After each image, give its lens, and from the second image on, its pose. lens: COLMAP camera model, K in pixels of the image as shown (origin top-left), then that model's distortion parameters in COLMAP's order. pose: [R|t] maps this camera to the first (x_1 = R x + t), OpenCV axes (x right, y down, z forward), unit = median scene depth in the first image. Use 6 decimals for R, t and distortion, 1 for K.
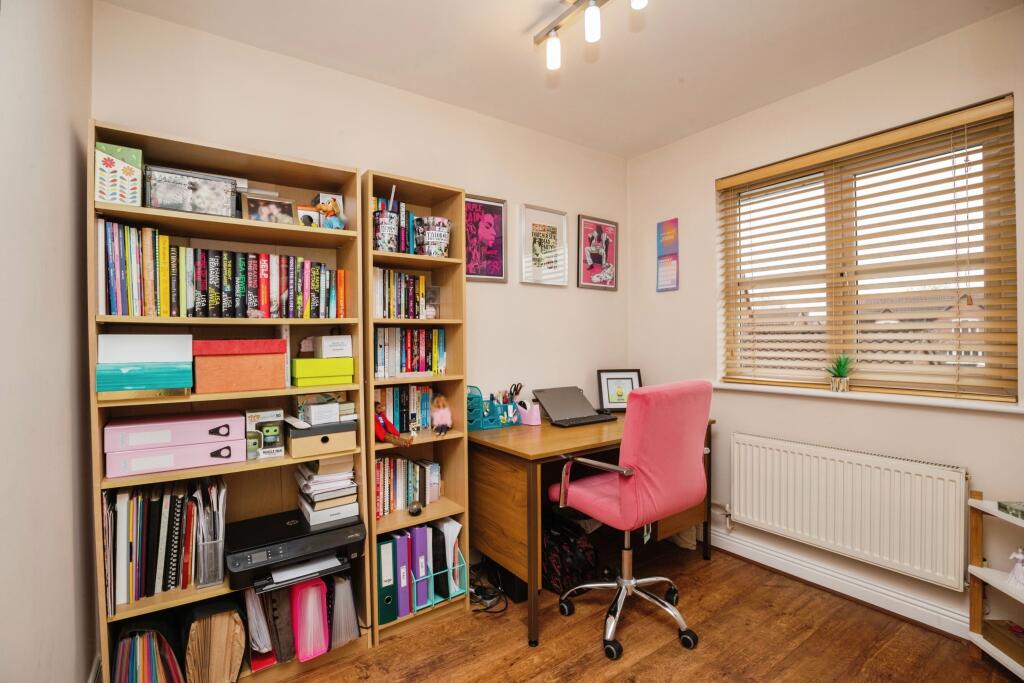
lens RADIAL K [[475.8, 0, 513.1], [0, 475.8, 337.9], [0, 0, 1]] dist [-0.019279, -0.000284]
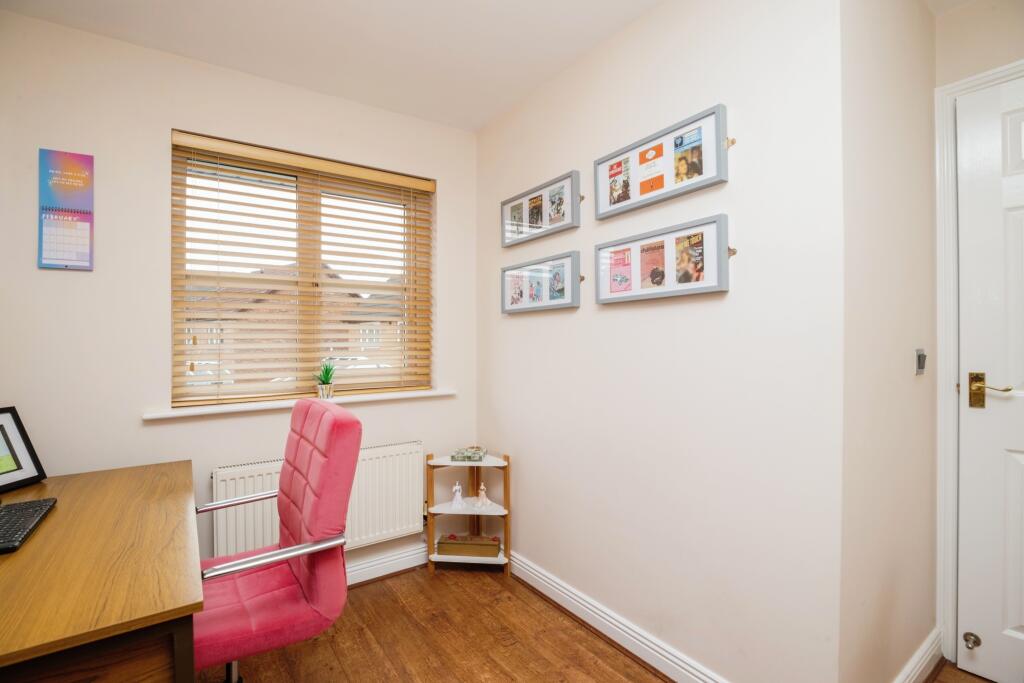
lens RADIAL K [[475.8, 0, 516.3], [0, 475.8, 343.4], [0, 0, 1]] dist [-0.019279, -0.000284]
pose [[0.004020, -0.001527, 0.999991, -0.338866], [0.007043, 0.999974, 0.001499, -0.004076], [-0.999967, 0.007037, 0.004030, 0.563104]]
